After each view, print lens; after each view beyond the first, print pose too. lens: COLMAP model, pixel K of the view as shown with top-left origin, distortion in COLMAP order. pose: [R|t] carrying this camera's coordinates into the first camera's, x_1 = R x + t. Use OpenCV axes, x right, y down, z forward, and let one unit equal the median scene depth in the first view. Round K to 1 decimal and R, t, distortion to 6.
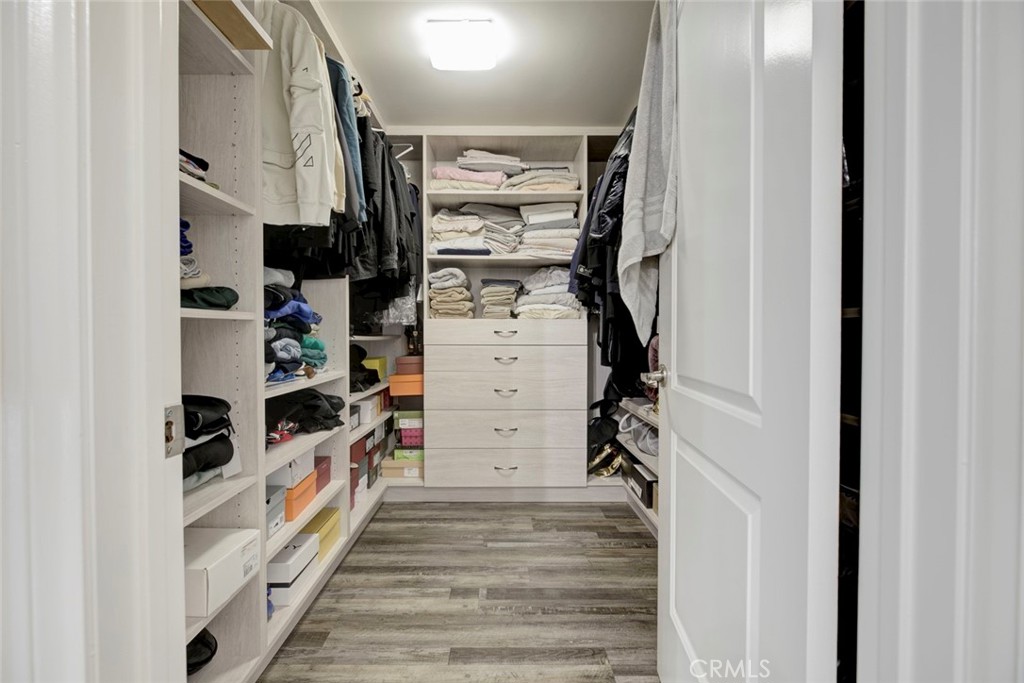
lens RADIAL K [[474.1, 0, 507.9], [0, 474.1, 341.0], [0, 0, 1]] dist [-0.000072, -0.001651]
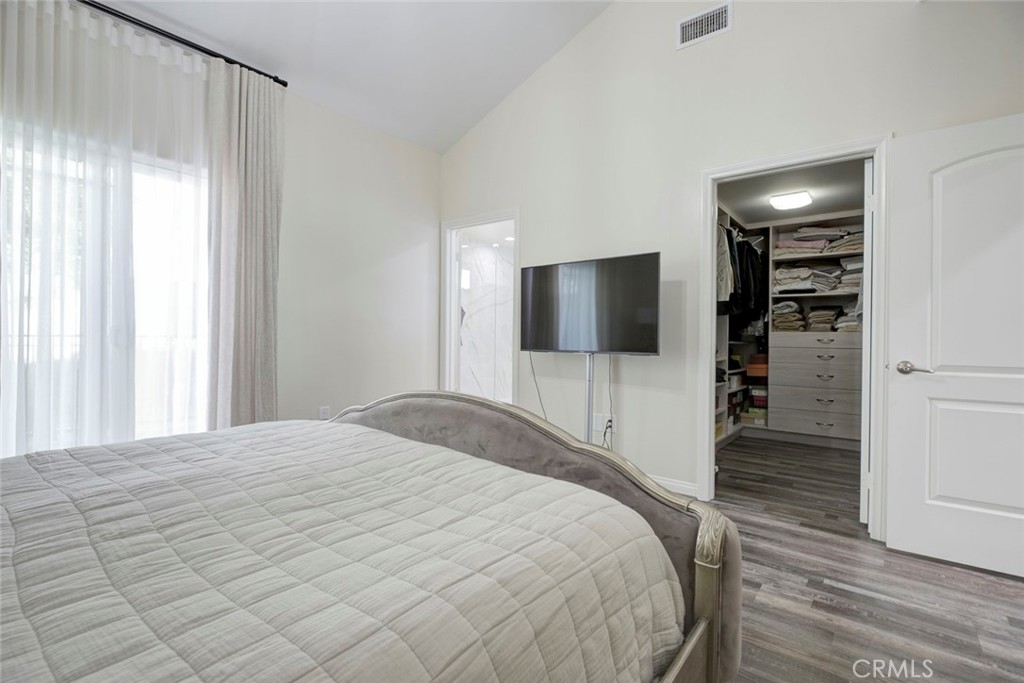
lens RADIAL K [[474.1, 0, 502.9], [0, 474.1, 341.0], [0, 0, 1]] dist [-0.000072, -0.001651]
pose [[0.771461, 0.009146, -0.636211, 0.168789], [-0.018990, 0.999782, -0.008655, 0.018201], [0.635994, 0.018758, 0.771466, -0.917957]]
